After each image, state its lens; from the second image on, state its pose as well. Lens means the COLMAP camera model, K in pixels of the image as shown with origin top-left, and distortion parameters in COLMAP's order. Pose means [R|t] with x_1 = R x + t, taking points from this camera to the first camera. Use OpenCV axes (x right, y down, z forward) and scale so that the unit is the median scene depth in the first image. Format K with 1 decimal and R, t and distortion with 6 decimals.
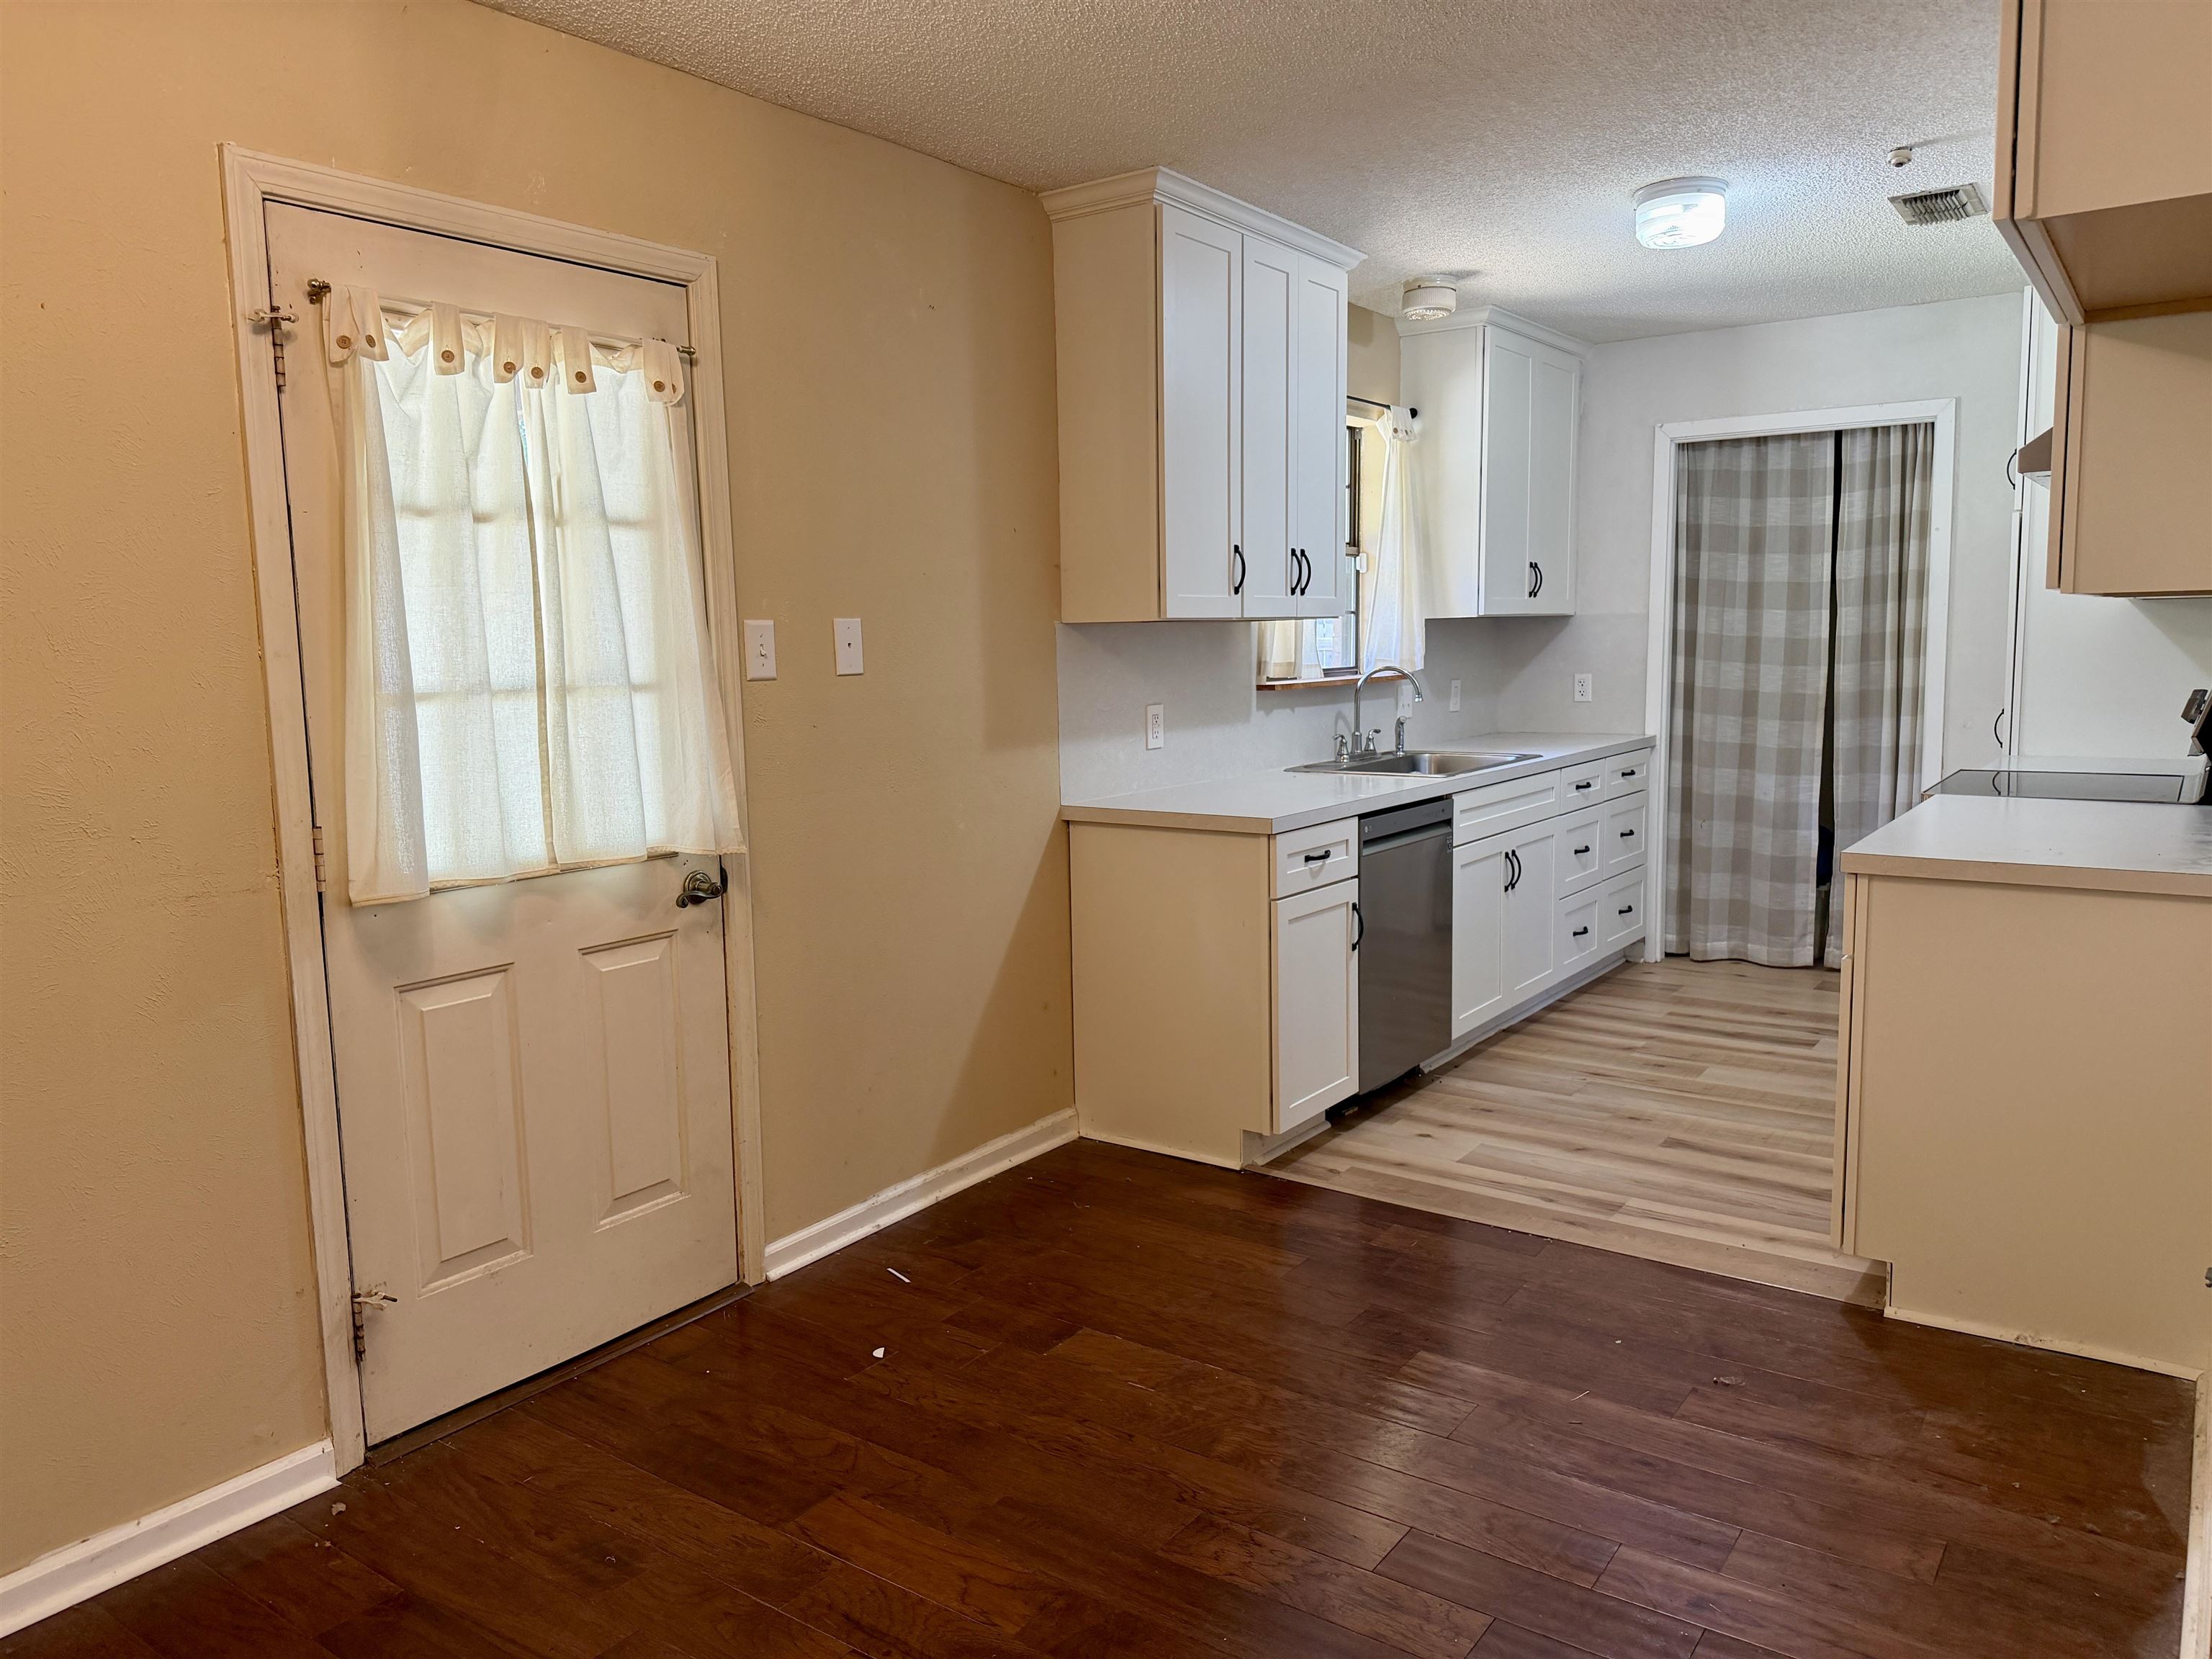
lens RADIAL K [[1544.1, 0, 1102.2], [0, 1544.1, 820.6], [0, 0, 1]] dist [0.135756, -0.232409]
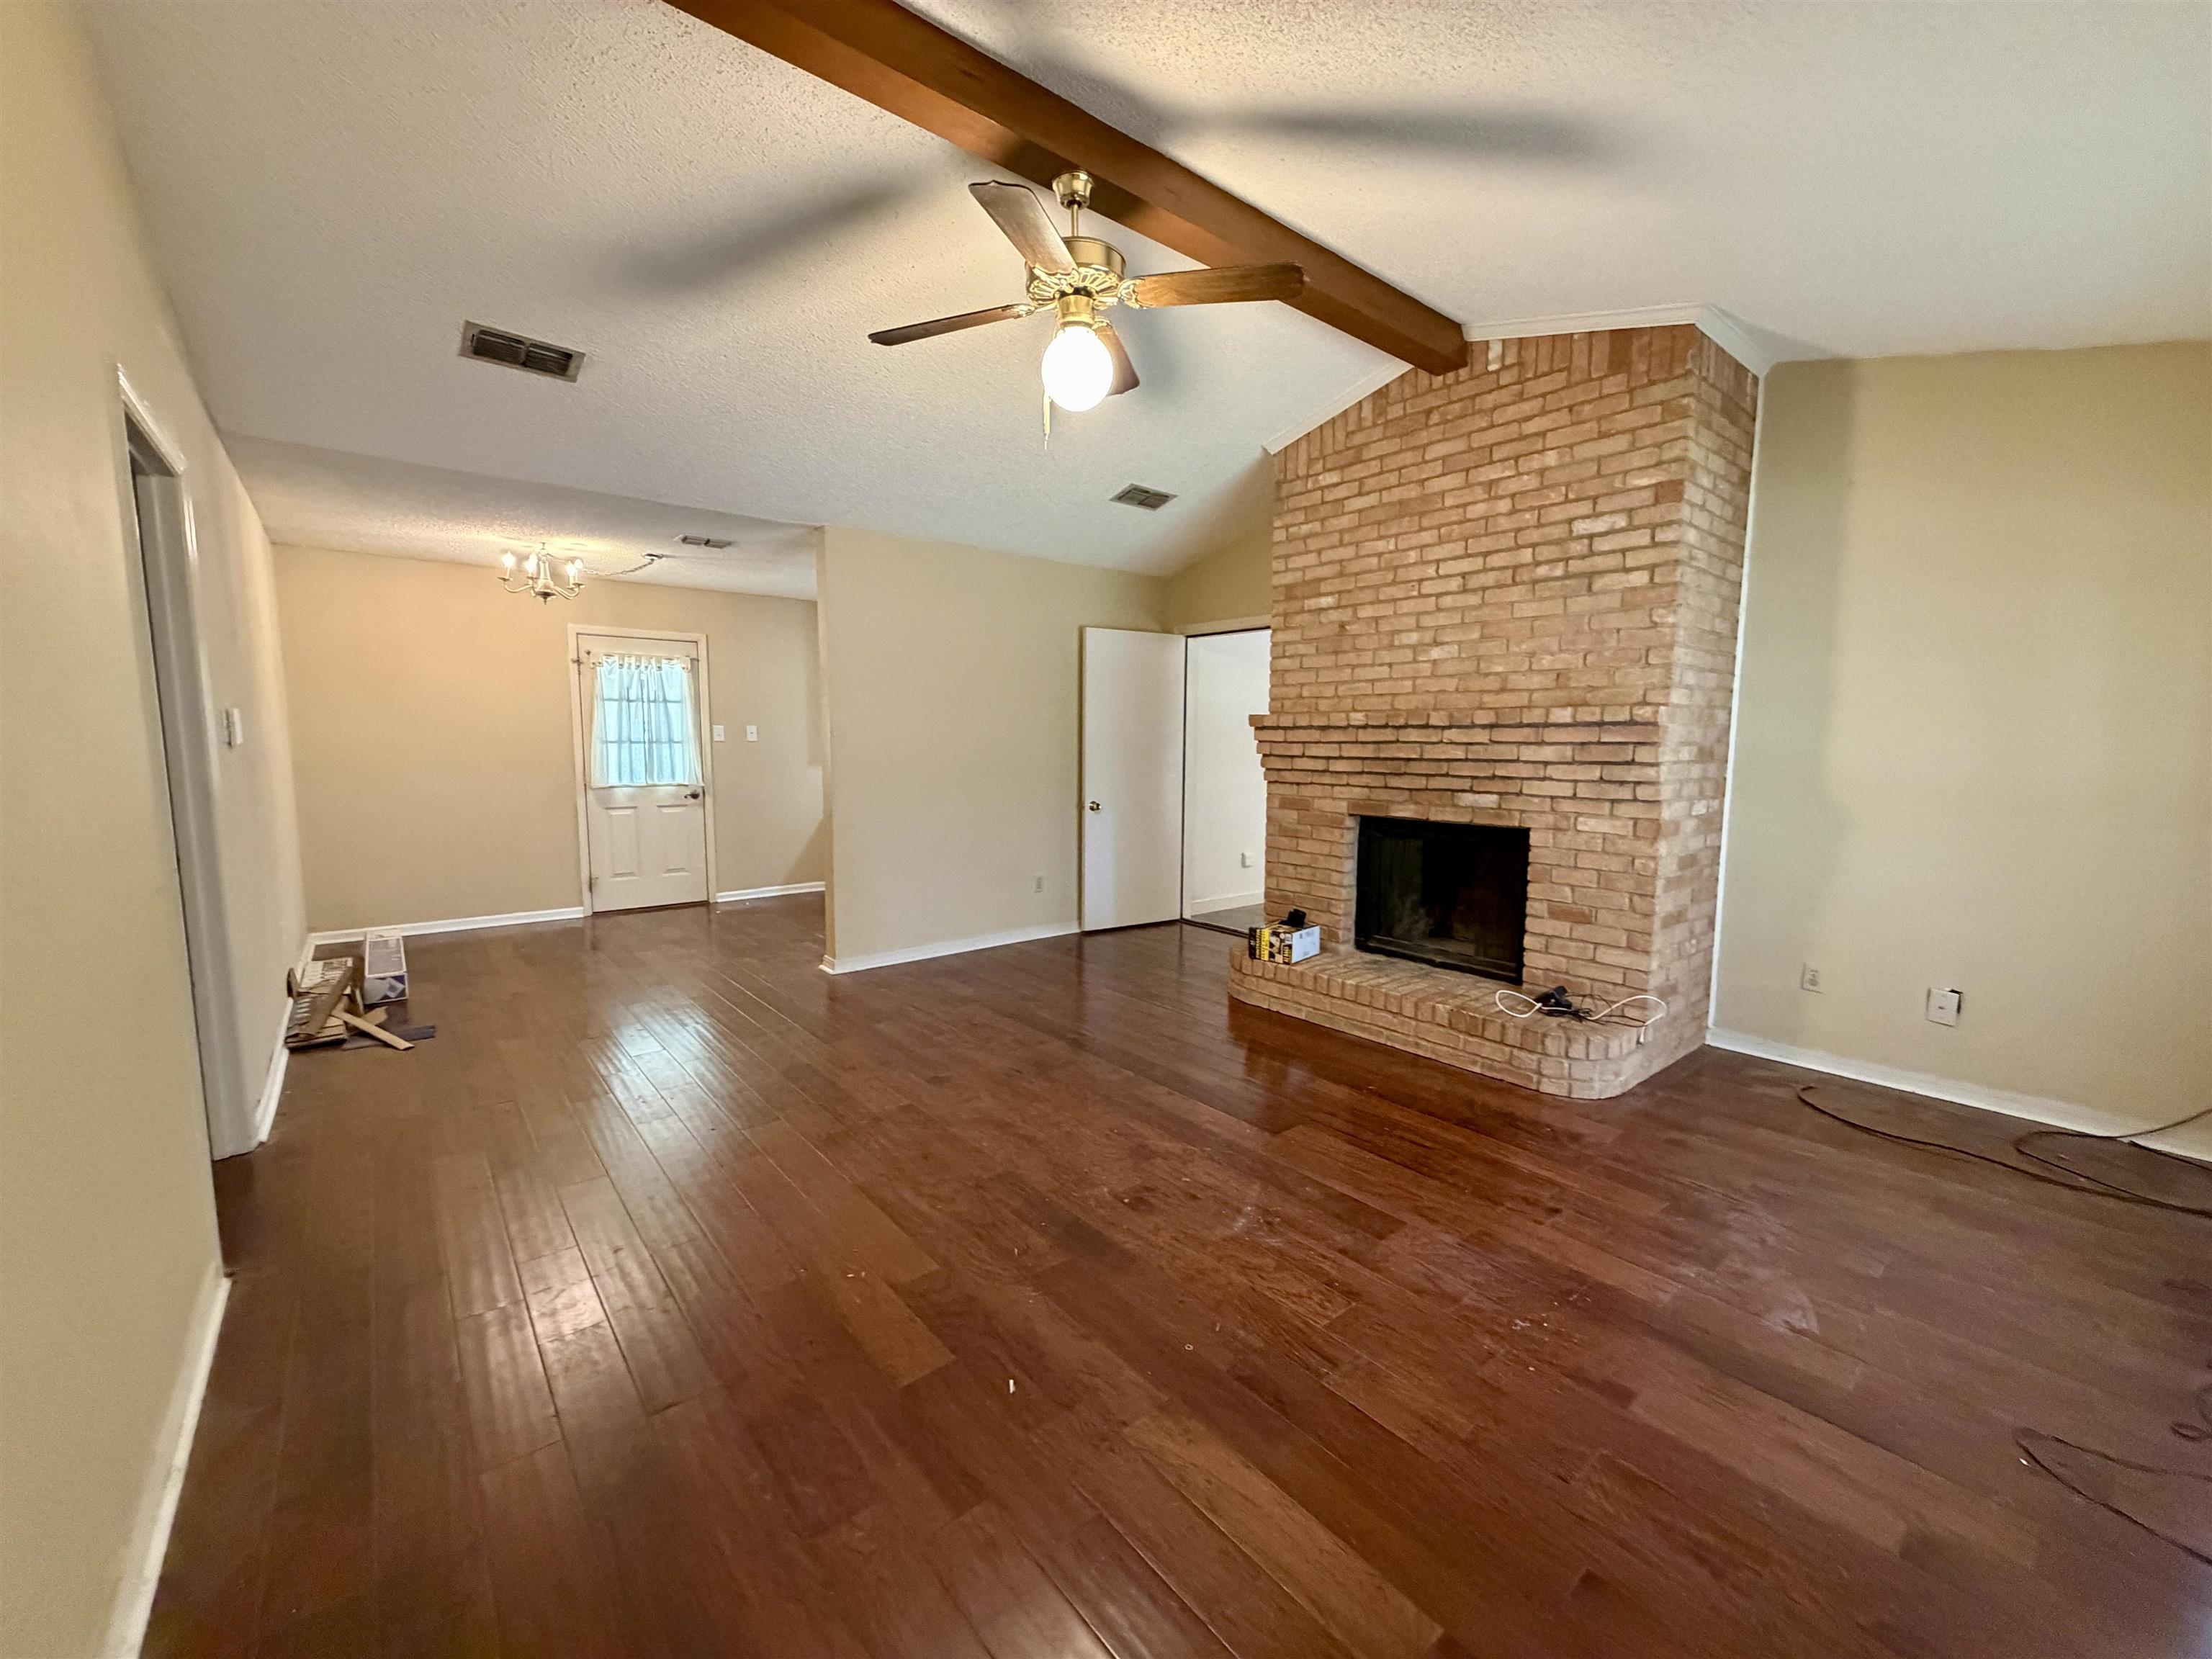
lens RADIAL K [[883.6, 0, 1099.1], [0, 883.6, 832.5], [0, 0, 1]] dist [-0.000151, 0.000271]
pose [[0.965949, 0.051627, -0.253529, 0.959912], [-0.054082, 0.998533, -0.002716, 0.067147], [0.253017, 0.016335, 0.967324, -0.656053]]
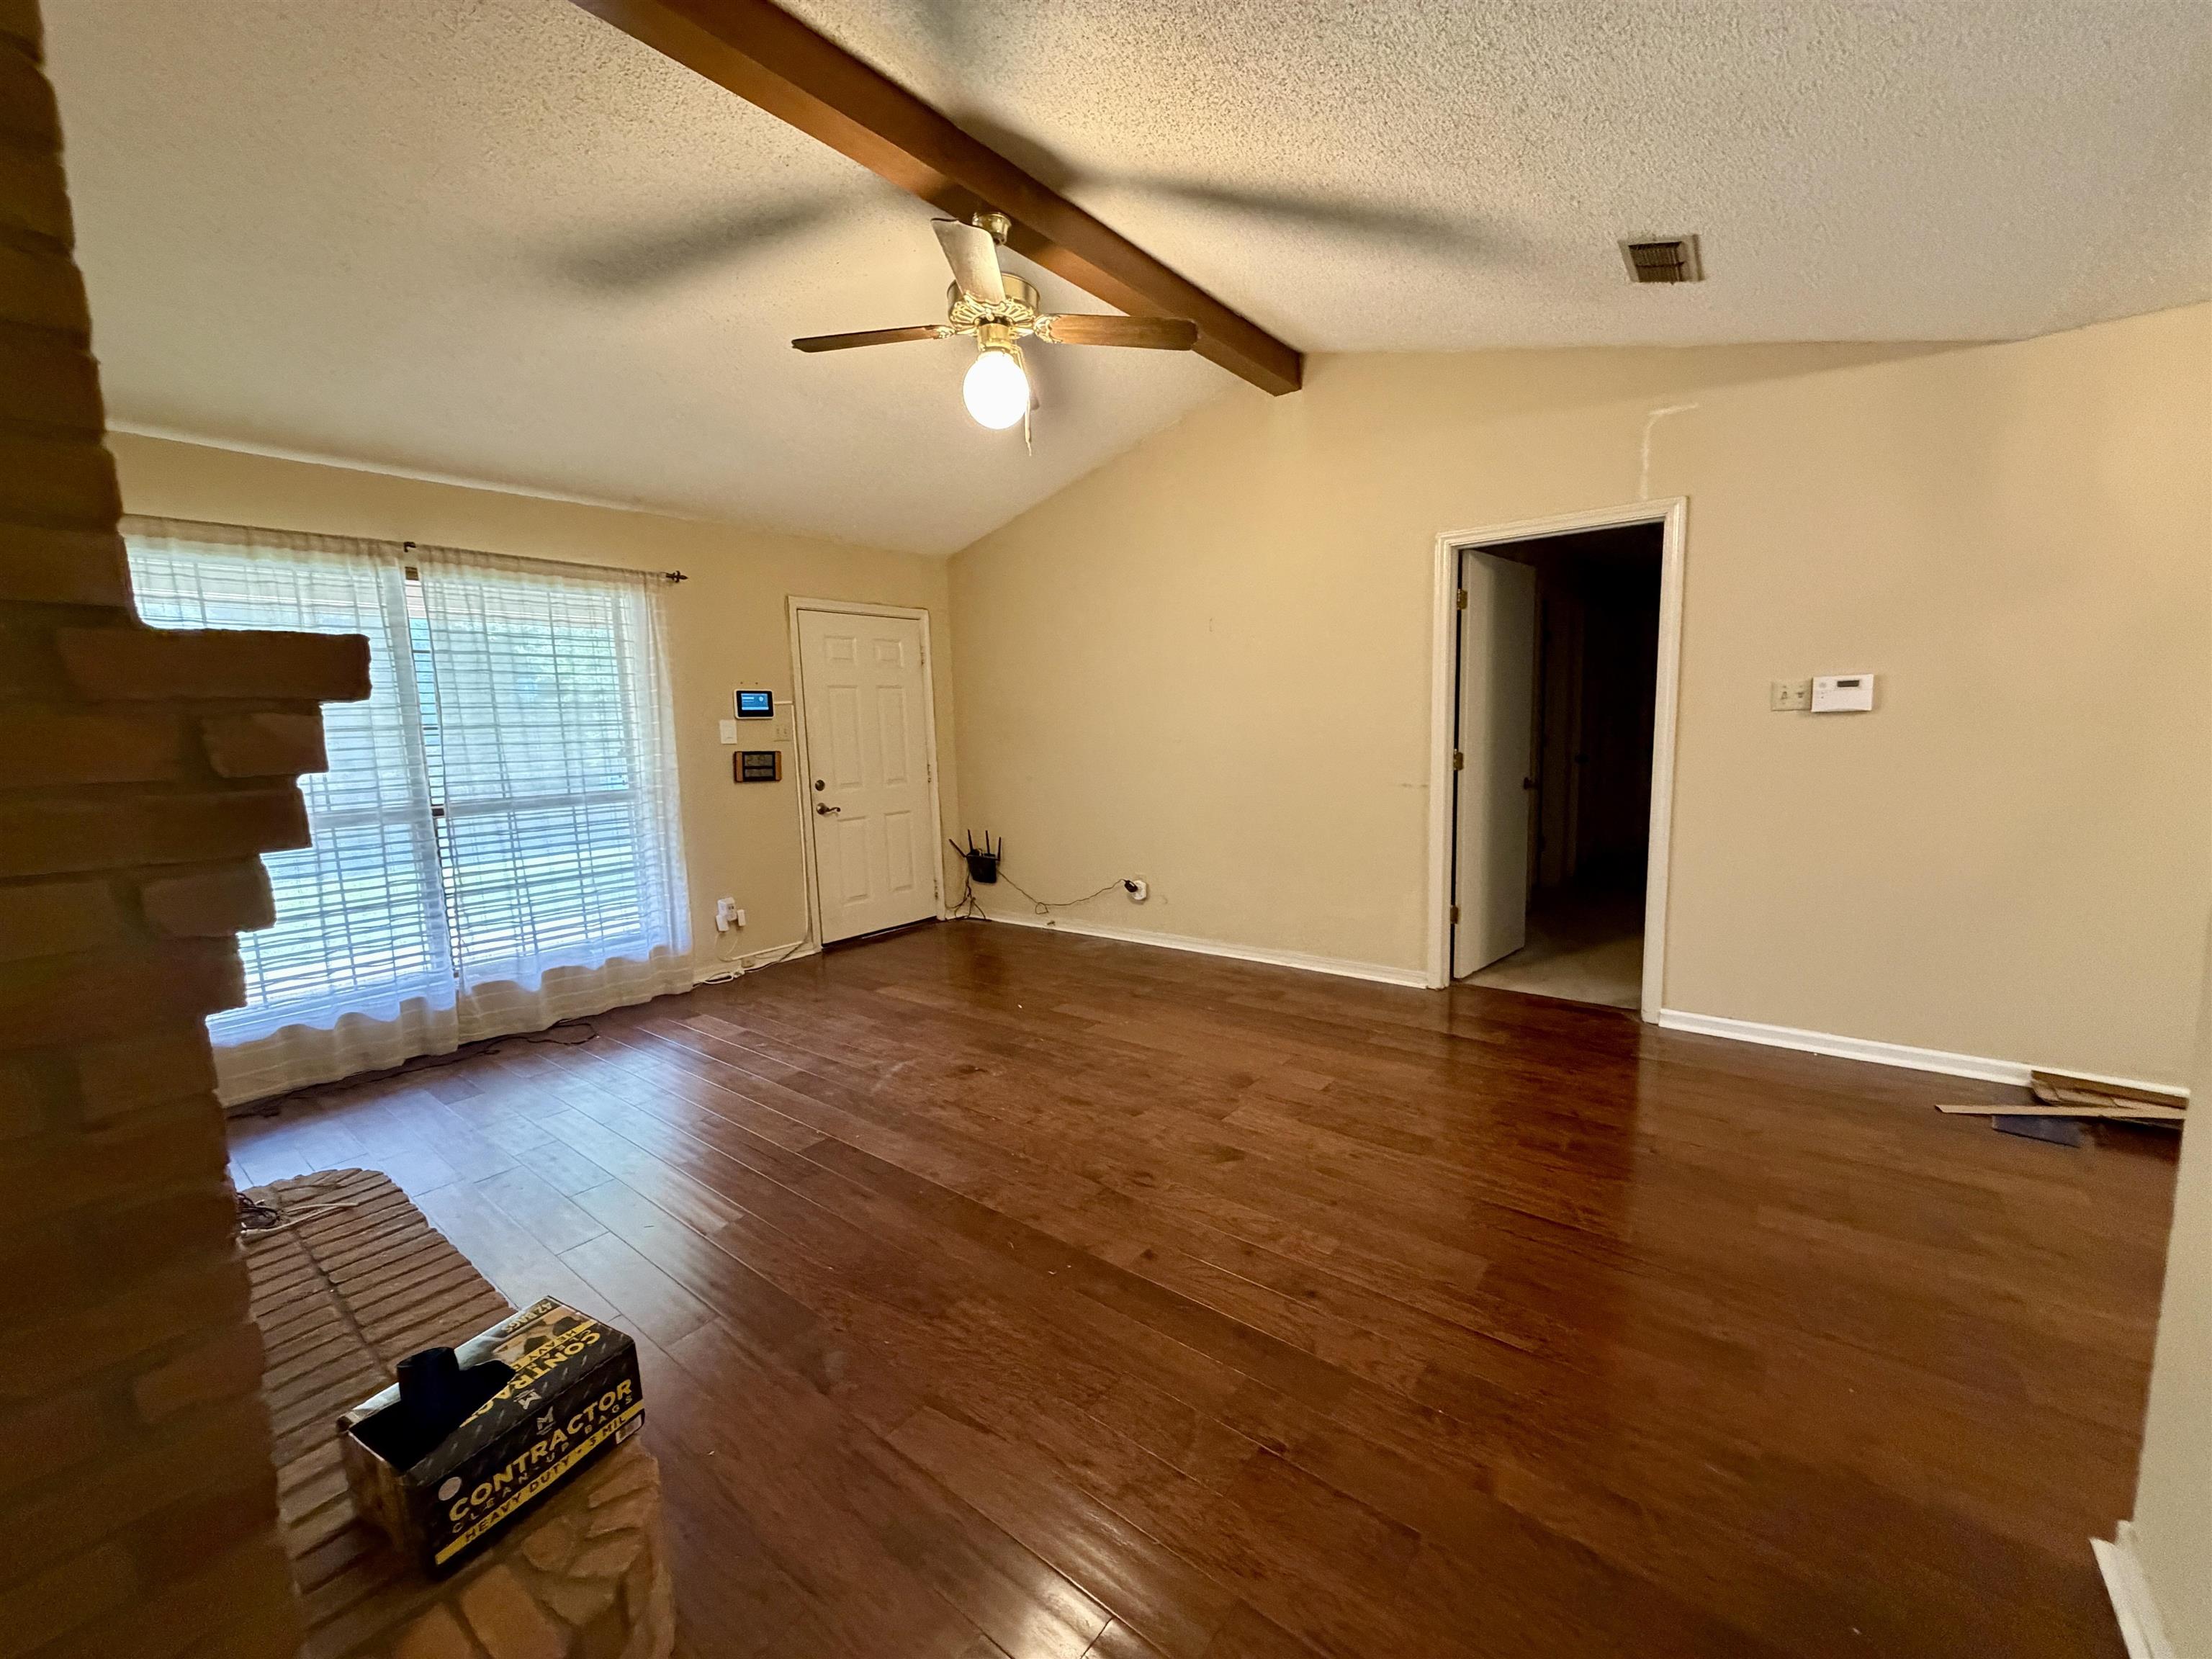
lens RADIAL K [[883.6, 0, 1099.1], [0, 883.6, 832.5], [0, 0, 1]] dist [-0.000151, 0.000271]
pose [[-0.997132, 0.047566, 0.058867, 0.665707], [0.060572, 0.967900, 0.243929, -0.090457], [-0.045374, 0.246795, -0.968005, 0.673546]]
